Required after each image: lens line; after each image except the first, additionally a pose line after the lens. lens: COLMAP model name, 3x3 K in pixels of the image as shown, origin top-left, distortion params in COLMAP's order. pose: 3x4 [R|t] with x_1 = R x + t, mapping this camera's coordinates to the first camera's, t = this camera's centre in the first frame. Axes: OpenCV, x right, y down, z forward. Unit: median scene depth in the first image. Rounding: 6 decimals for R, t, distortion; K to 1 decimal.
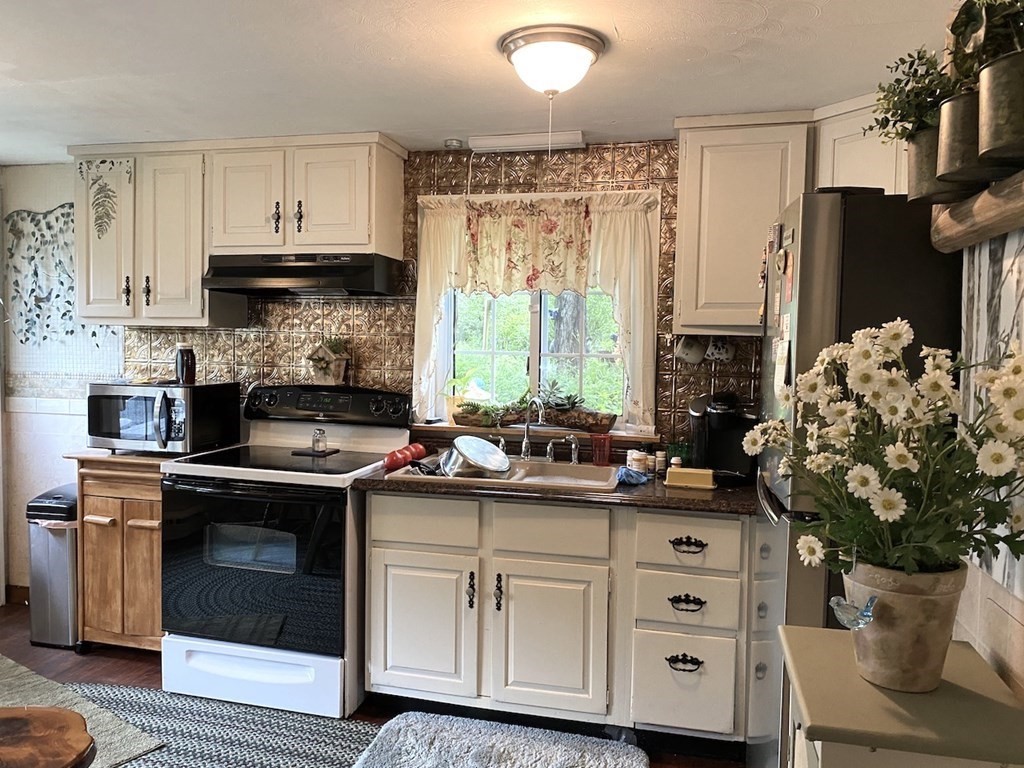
lens RADIAL K [[780.0, 0, 508.9], [0, 780.0, 386.4], [0, 0, 1]] dist [0.047387, -0.062647]
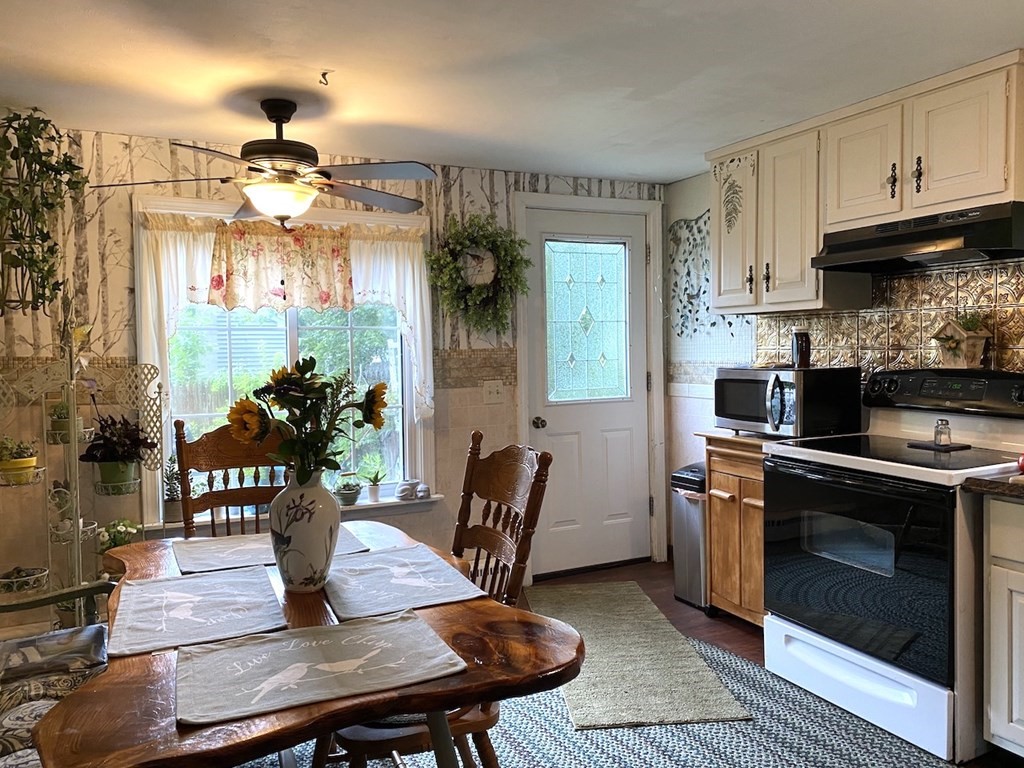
lens RADIAL K [[780.0, 0, 508.9], [0, 780.0, 386.4], [0, 0, 1]] dist [0.047387, -0.062647]
pose [[0.645158, 0.010688, -0.763974, 0.106812], [-0.018058, 0.999836, -0.001261, 0.027999], [0.763835, 0.014609, 0.645246, 0.082903]]
